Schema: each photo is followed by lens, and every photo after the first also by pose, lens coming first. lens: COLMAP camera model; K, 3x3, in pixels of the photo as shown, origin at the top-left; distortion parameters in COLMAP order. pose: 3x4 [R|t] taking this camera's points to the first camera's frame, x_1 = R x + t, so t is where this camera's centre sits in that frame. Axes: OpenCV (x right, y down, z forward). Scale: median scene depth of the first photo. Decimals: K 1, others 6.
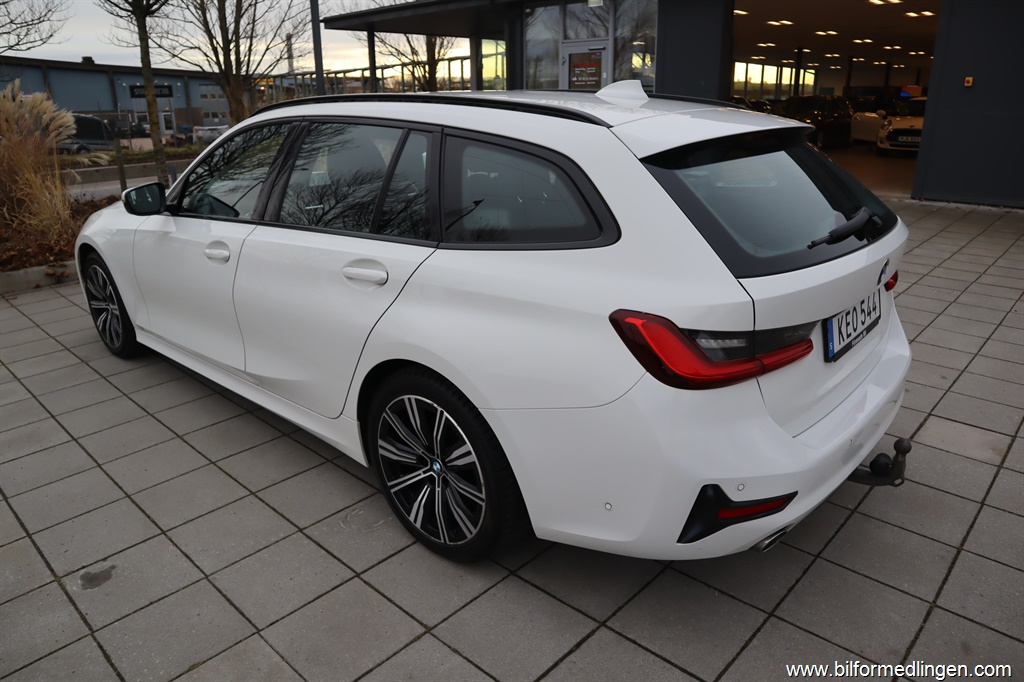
lens RADIAL K [[704.3, 0, 512.0], [0, 704.3, 341.0], [0, 0, 1]] dist [-0.120631, 0.069433]
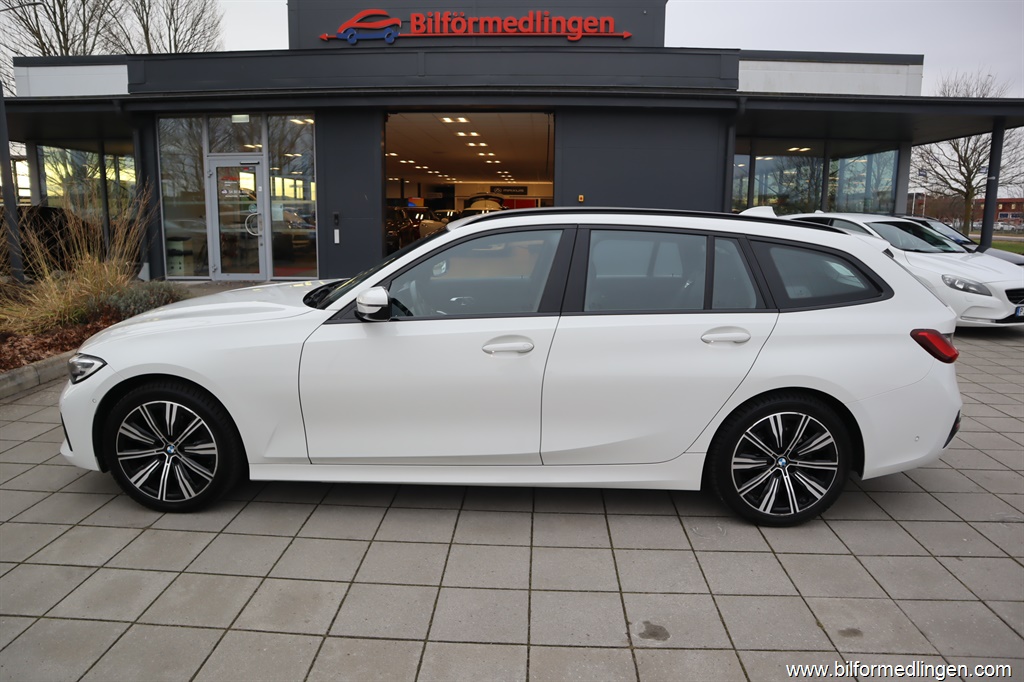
lens RADIAL K [[704.3, 0, 512.0], [0, 704.3, 341.0], [0, 0, 1]] dist [-0.120631, 0.069433]
pose [[0.760369, -0.100252, 0.641708, -1.434733], [0.196491, 0.977224, -0.080156, -0.061747], [-0.619056, 0.187038, 0.762749, 0.205993]]
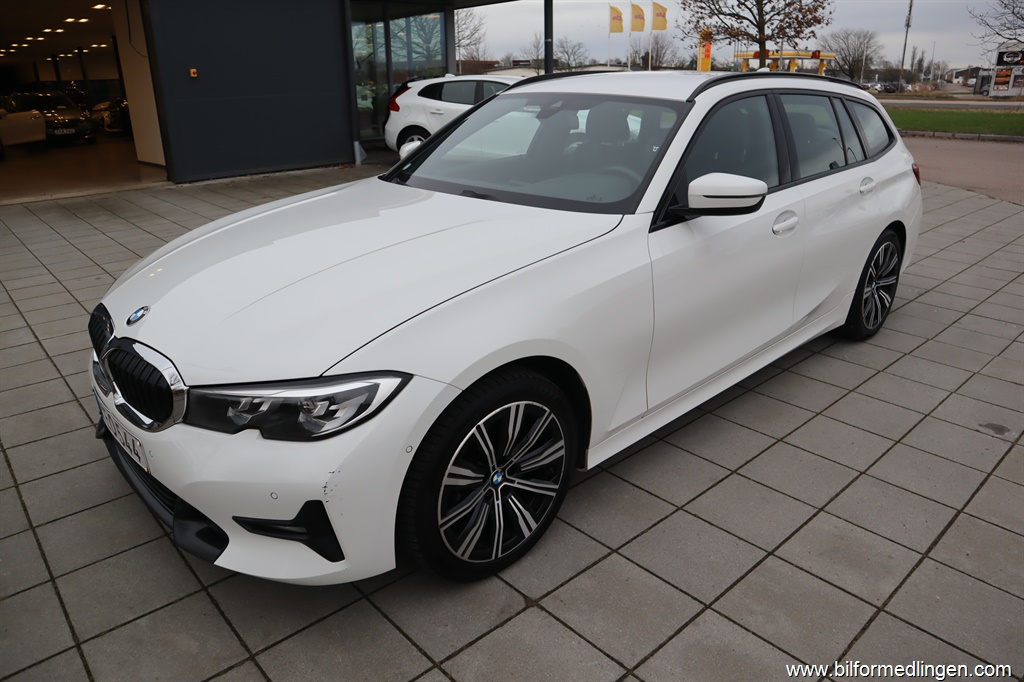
lens RADIAL K [[705.5, 0, 480.8], [0, 705.5, 370.7], [0, 0, 1]] dist [-0.073532, 0.002258]
pose [[0.091752, -0.372996, 0.923285, -1.886633], [0.347841, 0.880793, 0.321263, -0.533386], [-0.933053, 0.291680, 0.210558, 1.619815]]
